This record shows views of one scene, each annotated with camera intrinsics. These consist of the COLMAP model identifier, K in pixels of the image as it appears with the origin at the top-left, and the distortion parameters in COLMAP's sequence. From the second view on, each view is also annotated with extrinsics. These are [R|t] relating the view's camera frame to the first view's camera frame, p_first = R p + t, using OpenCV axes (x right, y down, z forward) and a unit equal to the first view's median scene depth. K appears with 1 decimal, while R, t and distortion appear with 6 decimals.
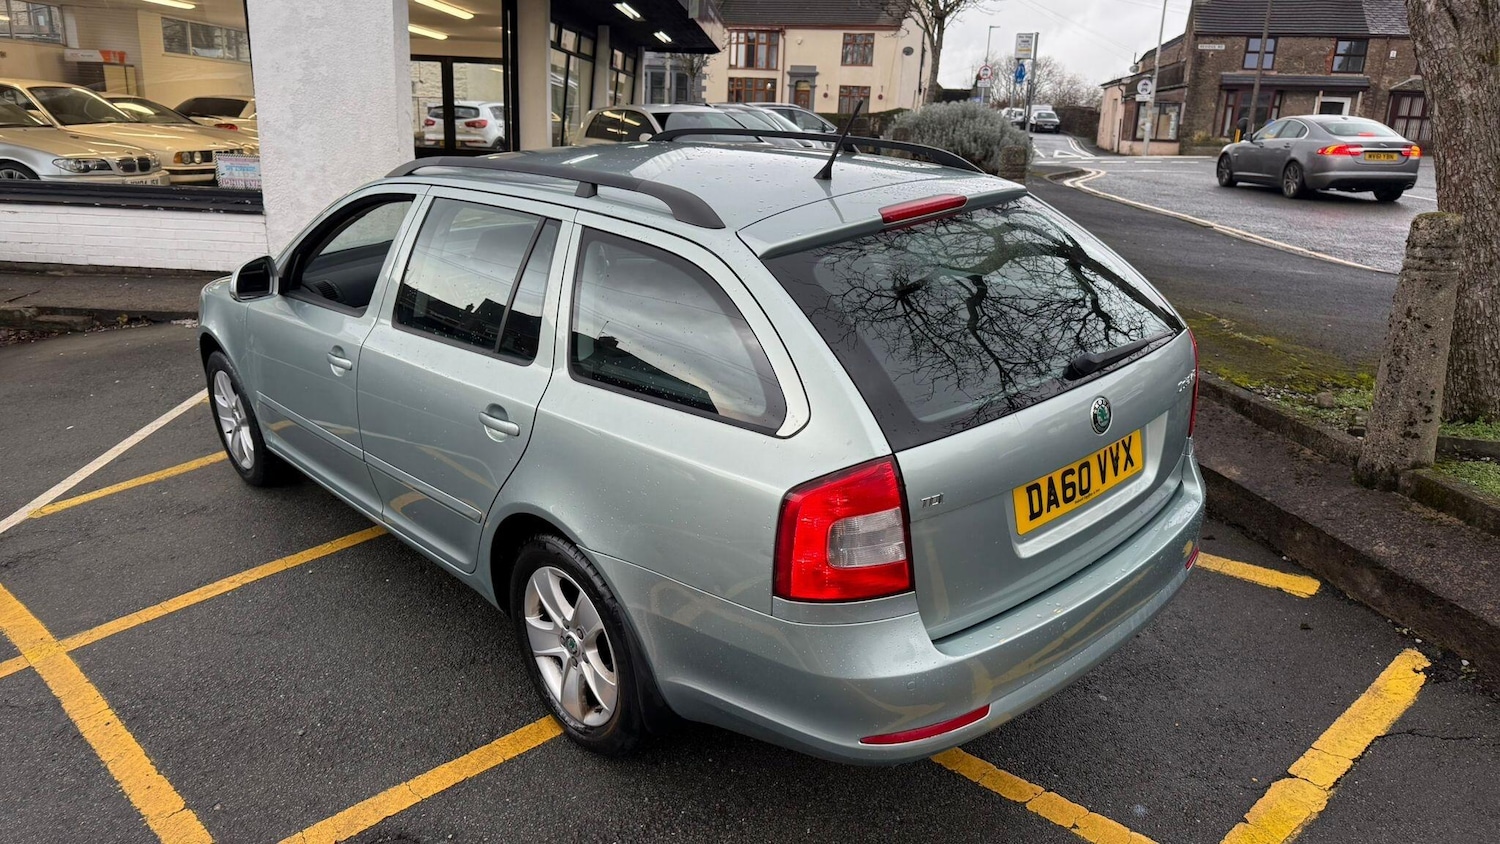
lens RADIAL K [[1059.8, 0, 748.5], [0, 1059.8, 421.6], [0, 0, 1]] dist [0.012648, -0.021826]
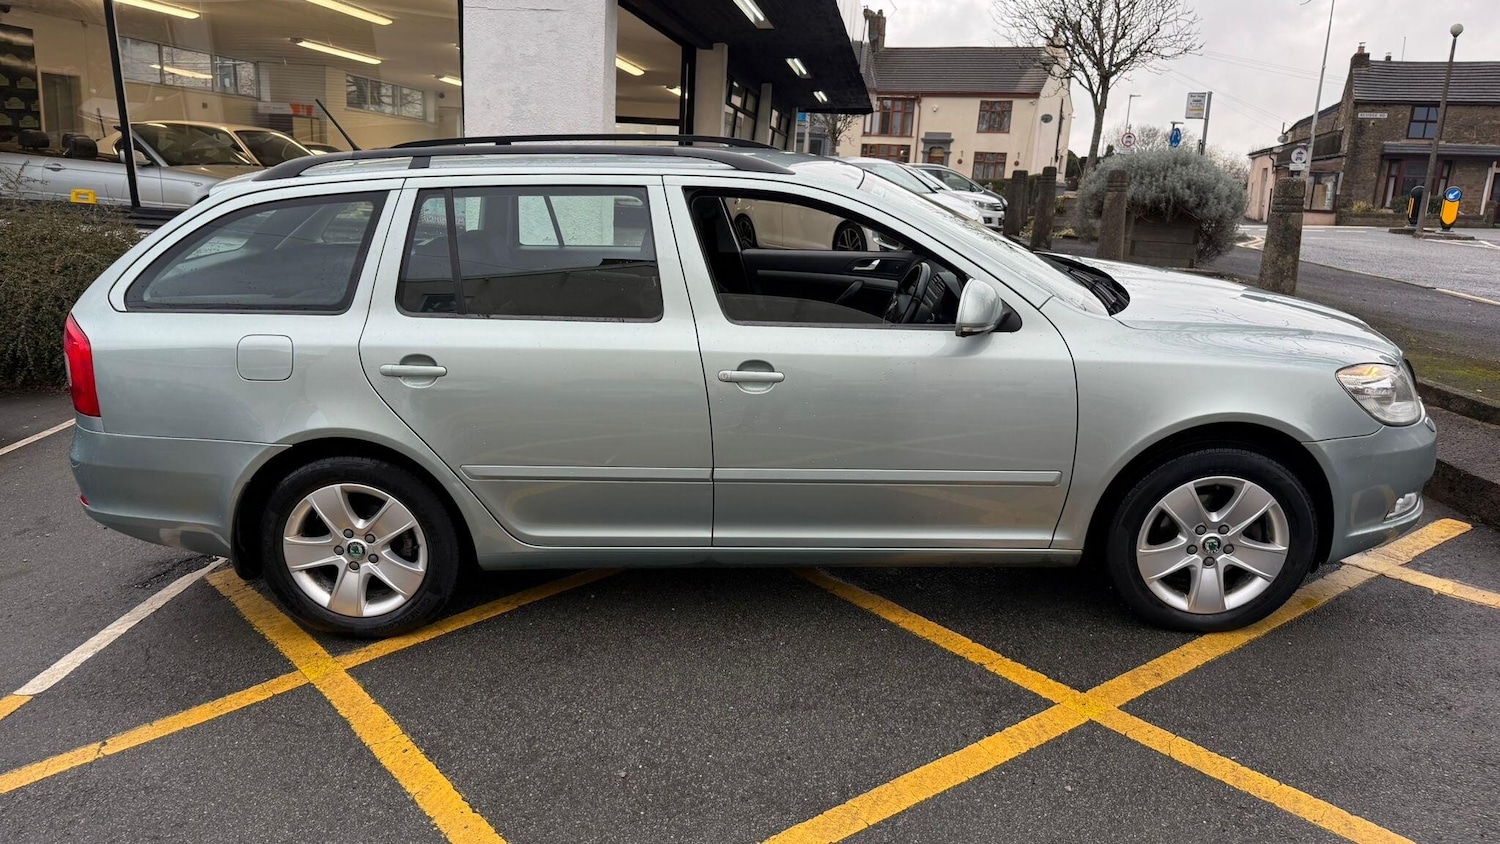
lens RADIAL K [[1059.8, 0, 747.3], [0, 1059.8, 421.2], [0, 0, 1]] dist [0.012648, -0.021826]
pose [[0.993995, 0.035048, -0.103657, -0.058167], [-0.041409, 0.997347, -0.059862, 0.012067], [0.101284, 0.063795, 0.992810, 0.029569]]
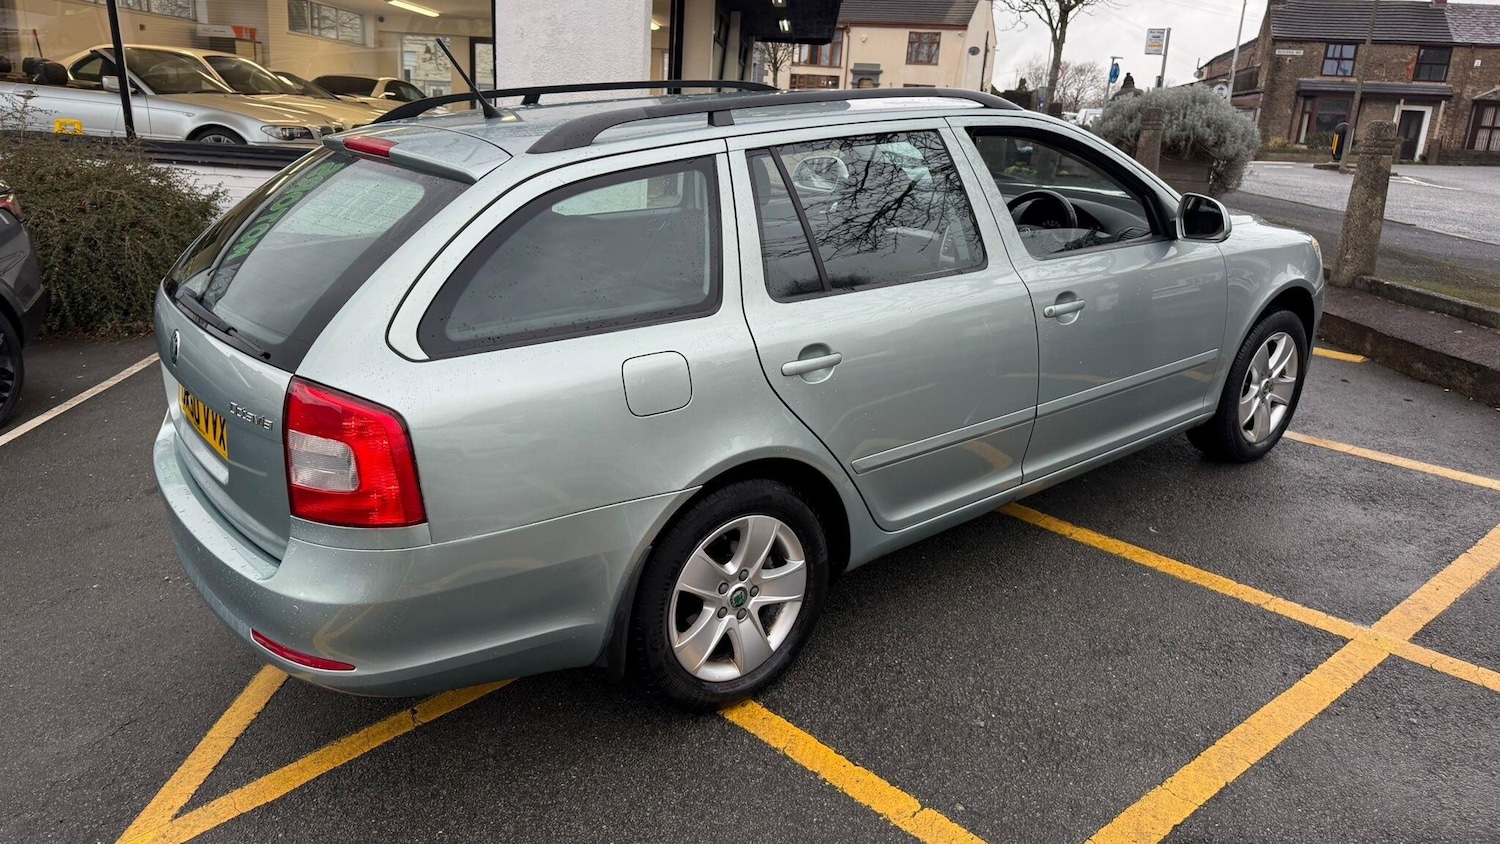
lens RADIAL K [[1059.8, 0, 741.7], [0, 1059.8, 415.4], [0, 0, 1]] dist [0.012648, -0.021826]
pose [[0.999436, 0.026347, -0.020839, -0.148853], [-0.026476, 0.999632, -0.005958, 0.011066], [0.020674, 0.006507, 0.999765, 0.026087]]
